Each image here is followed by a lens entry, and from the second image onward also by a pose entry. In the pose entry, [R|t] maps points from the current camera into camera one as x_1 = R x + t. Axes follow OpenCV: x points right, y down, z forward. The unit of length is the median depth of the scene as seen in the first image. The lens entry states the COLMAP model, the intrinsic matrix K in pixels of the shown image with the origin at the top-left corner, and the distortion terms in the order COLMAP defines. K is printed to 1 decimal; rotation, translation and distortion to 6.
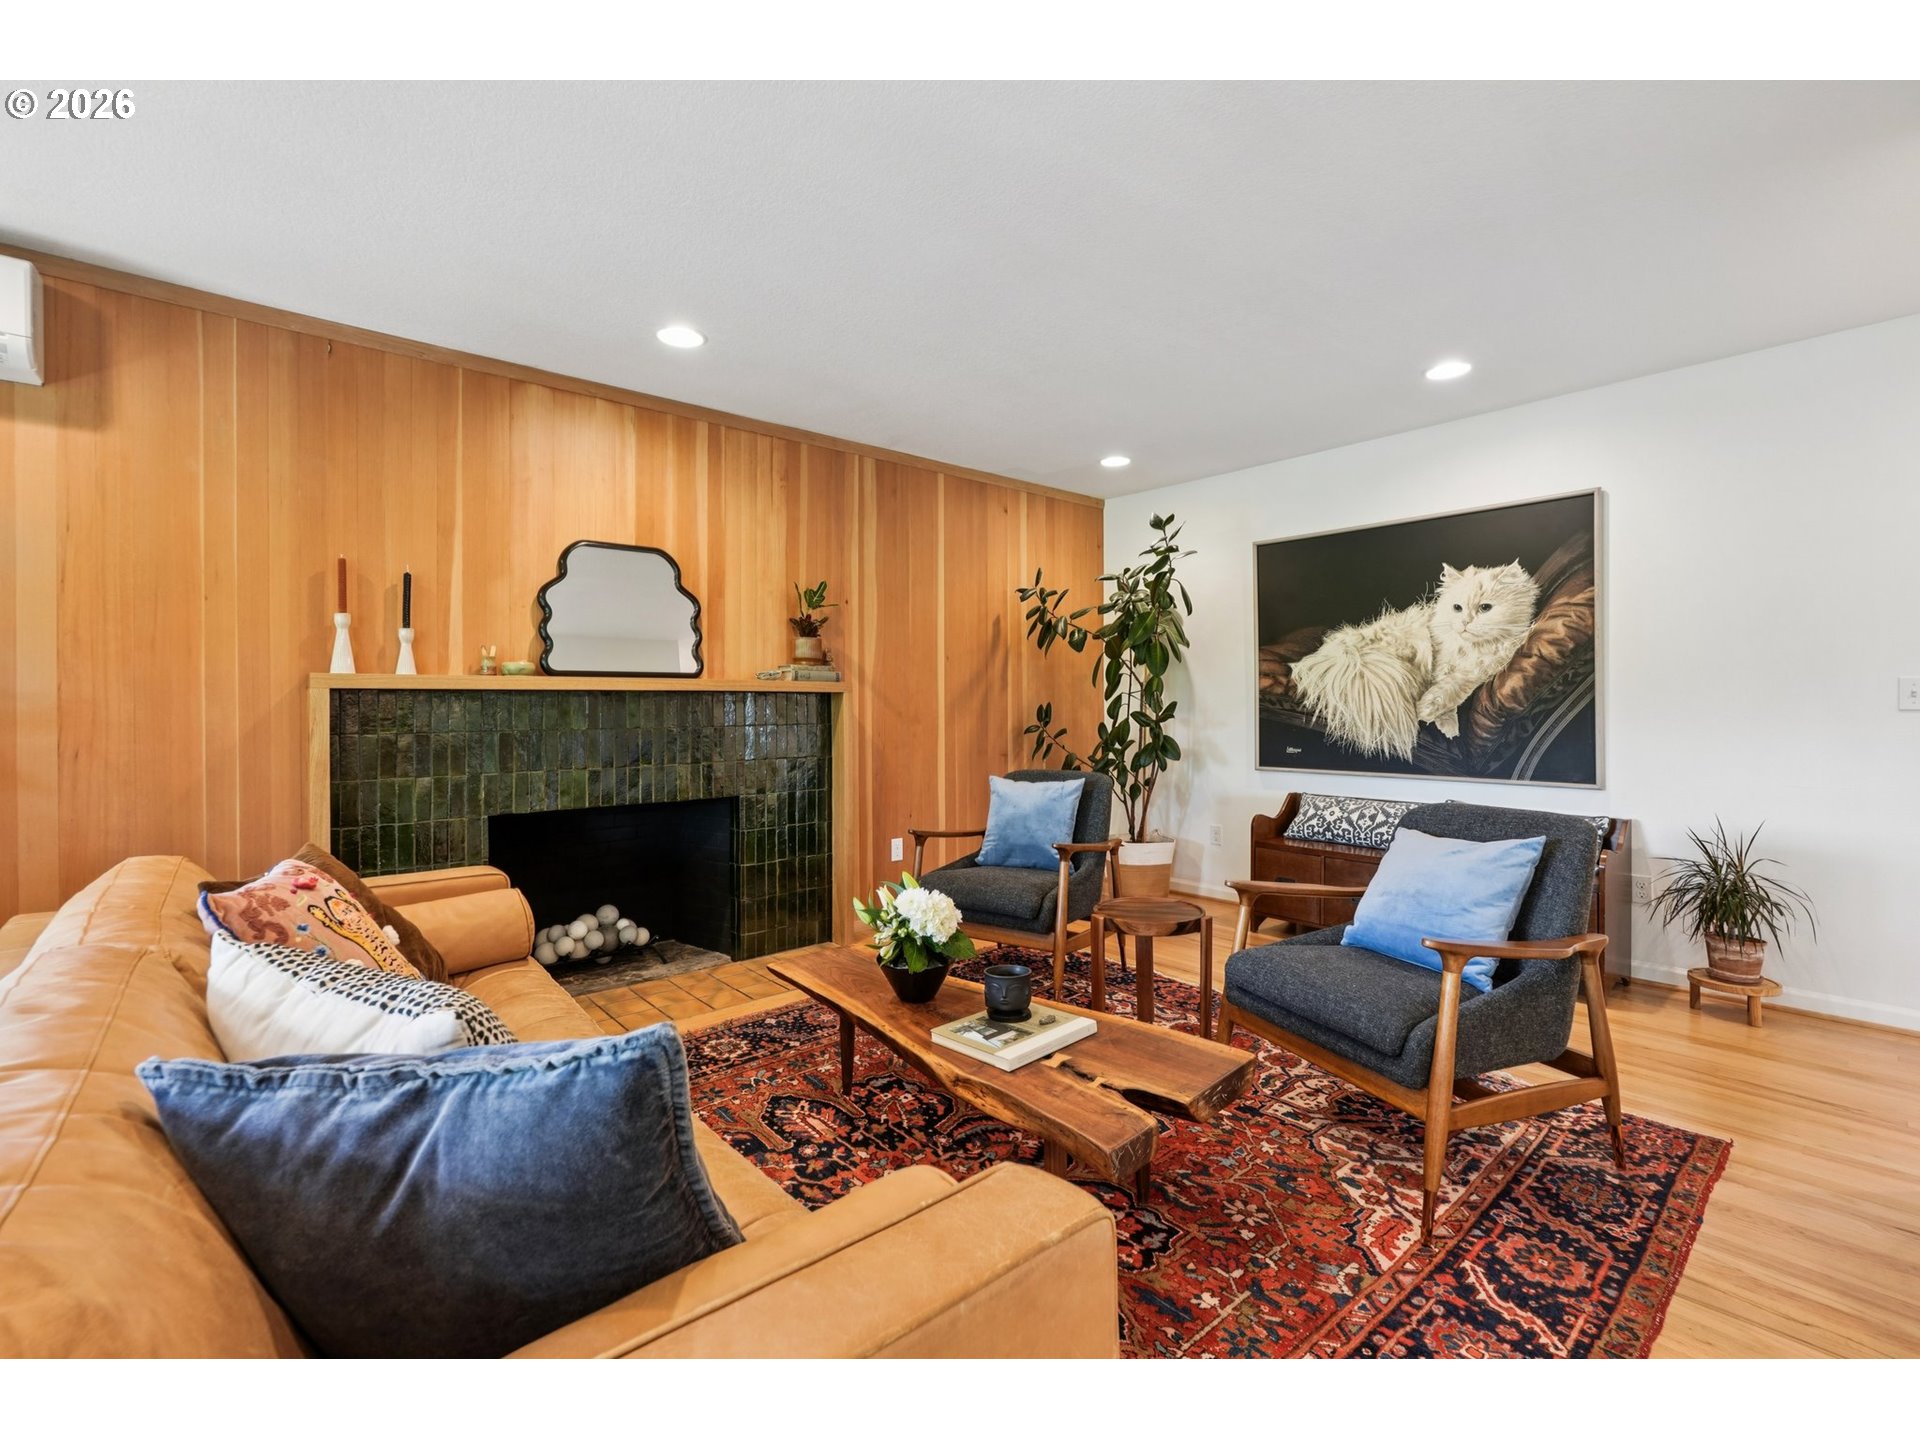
lens RADIAL K [[847.3, 0, 957.3], [0, 847.3, 700.9], [0, 0, 1]] dist [-0.003917, -0.000078]
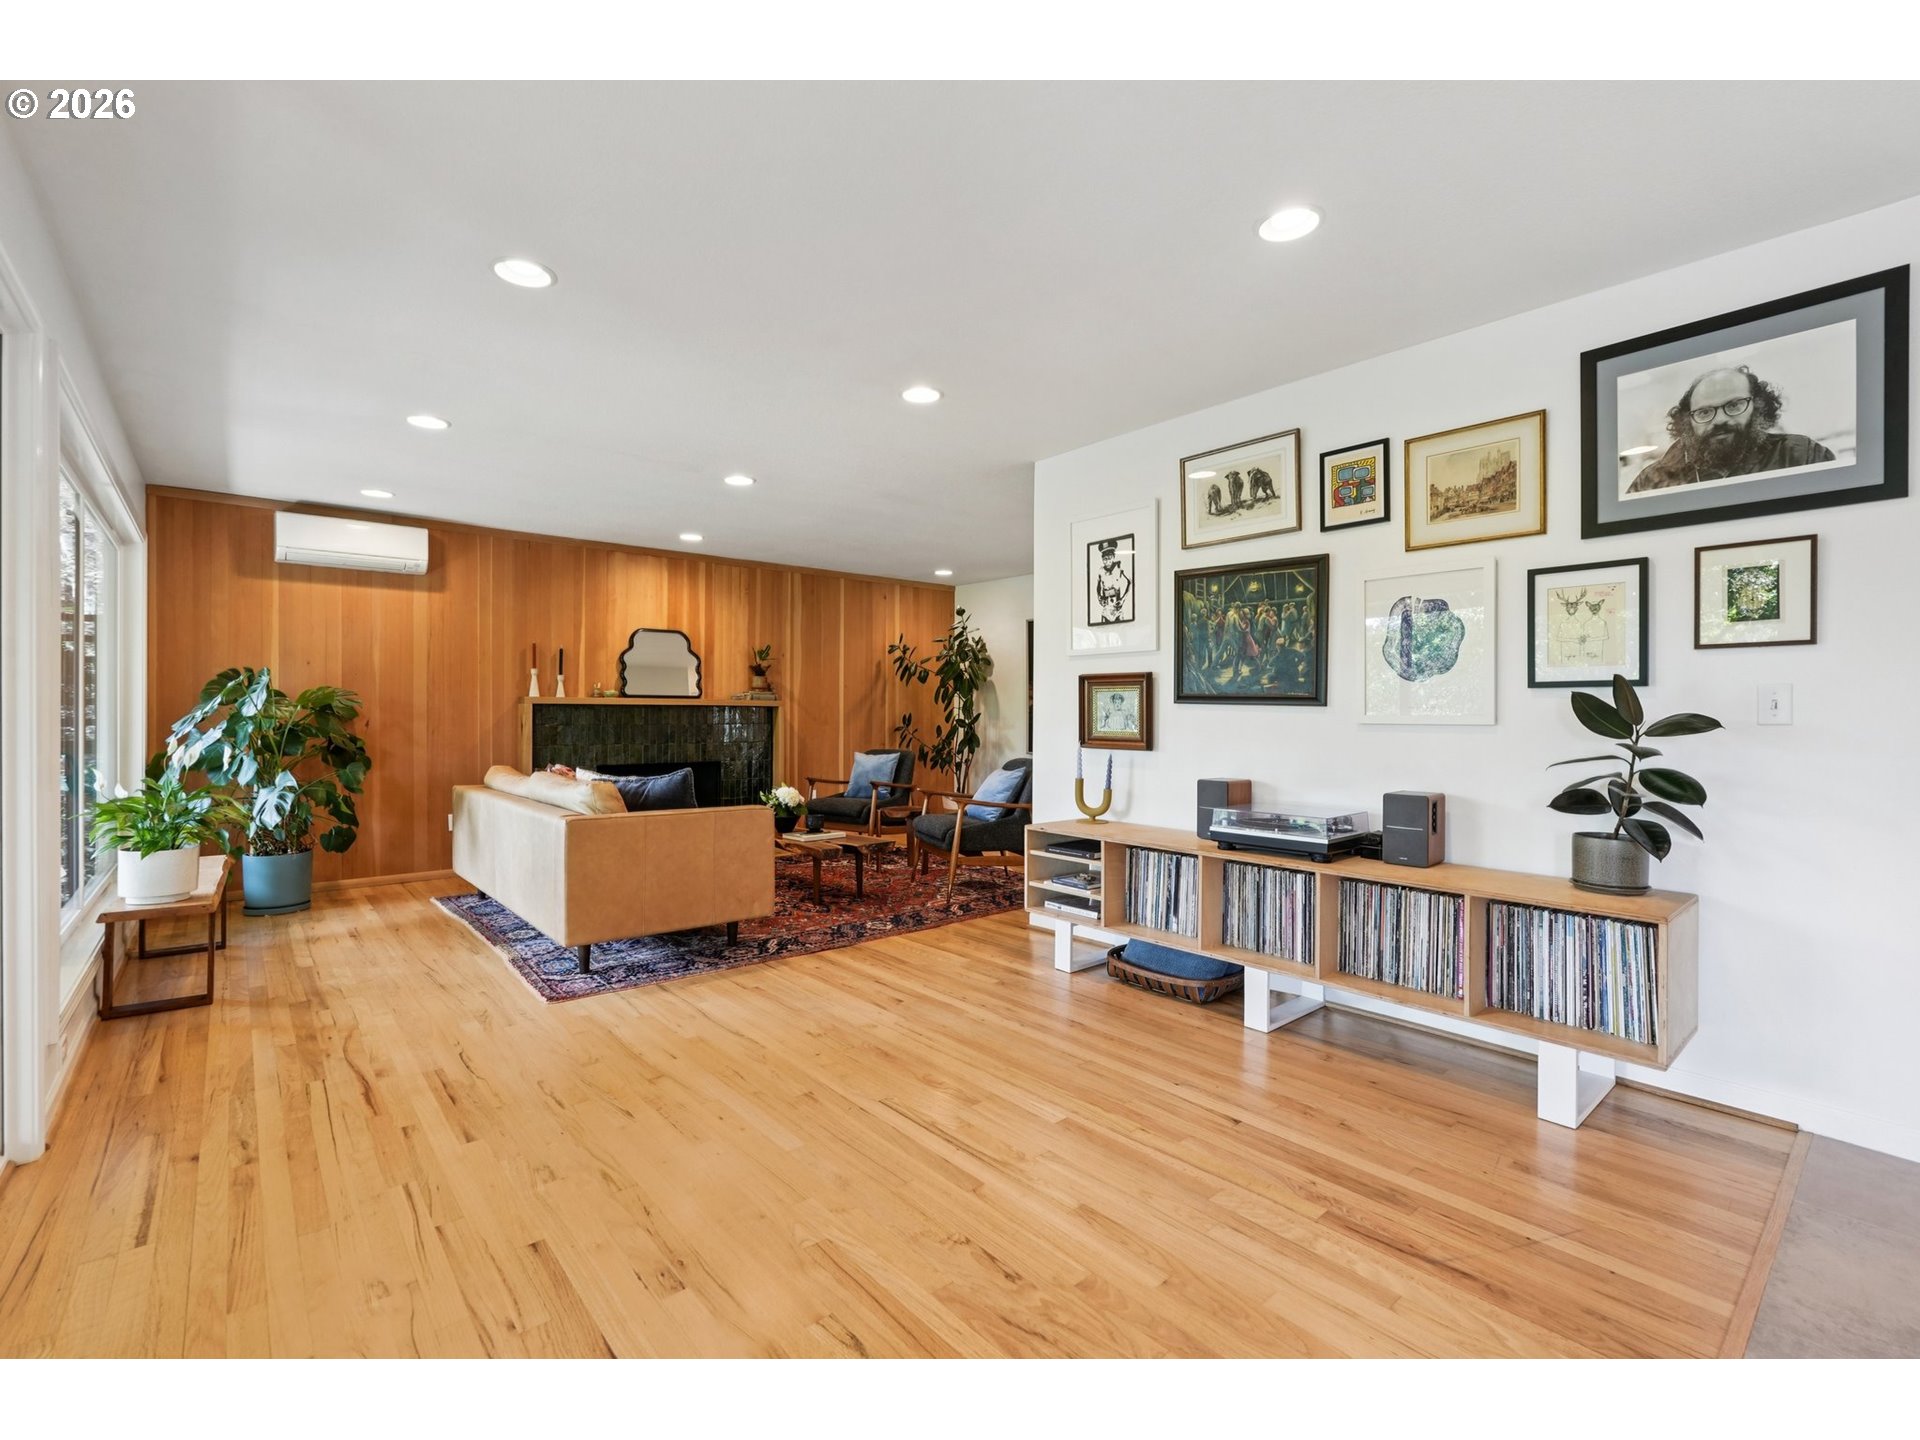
lens RADIAL K [[849.9, 0, 955.0], [0, 849.9, 716.4], [0, 0, 1]] dist [-0.003174, -0.000504]
pose [[0.999923, 0.009475, -0.007964, 0.269484], [-0.009415, 0.999927, 0.007580, -0.006239], [0.008036, -0.007504, 0.999940, -0.857493]]
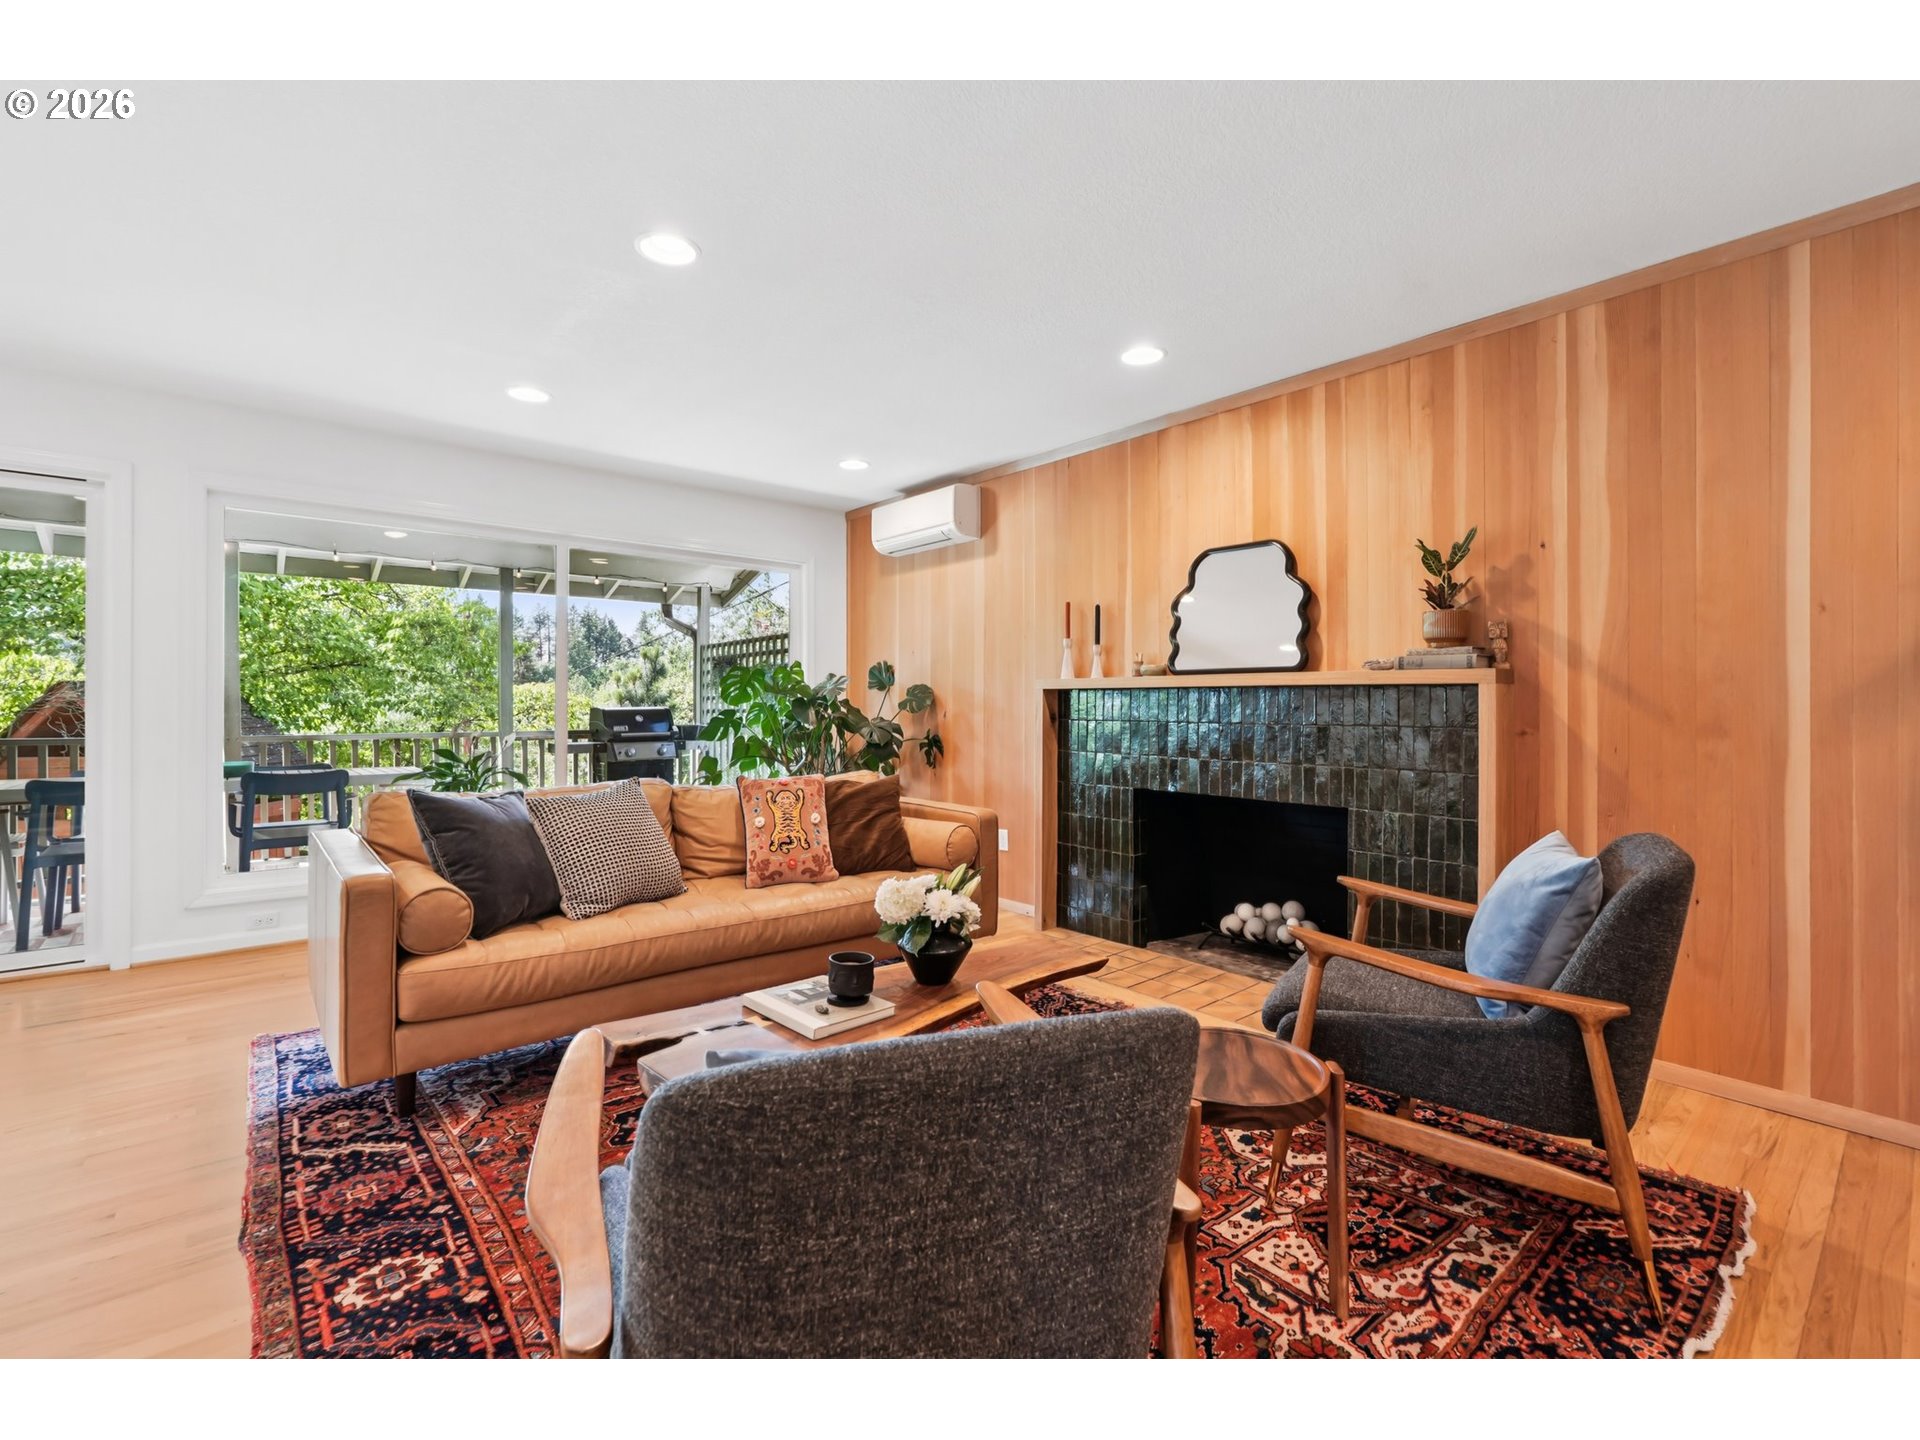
lens RADIAL K [[847.3, 0, 957.3], [0, 847.3, 700.9], [0, 0, 1]] dist [-0.003917, -0.000078]
pose [[-0.000984, 0.003844, -0.999992, 0.580070], [0.002599, 0.999989, 0.003841, 0.000293], [0.999996, -0.002595, -0.000994, 0.598395]]
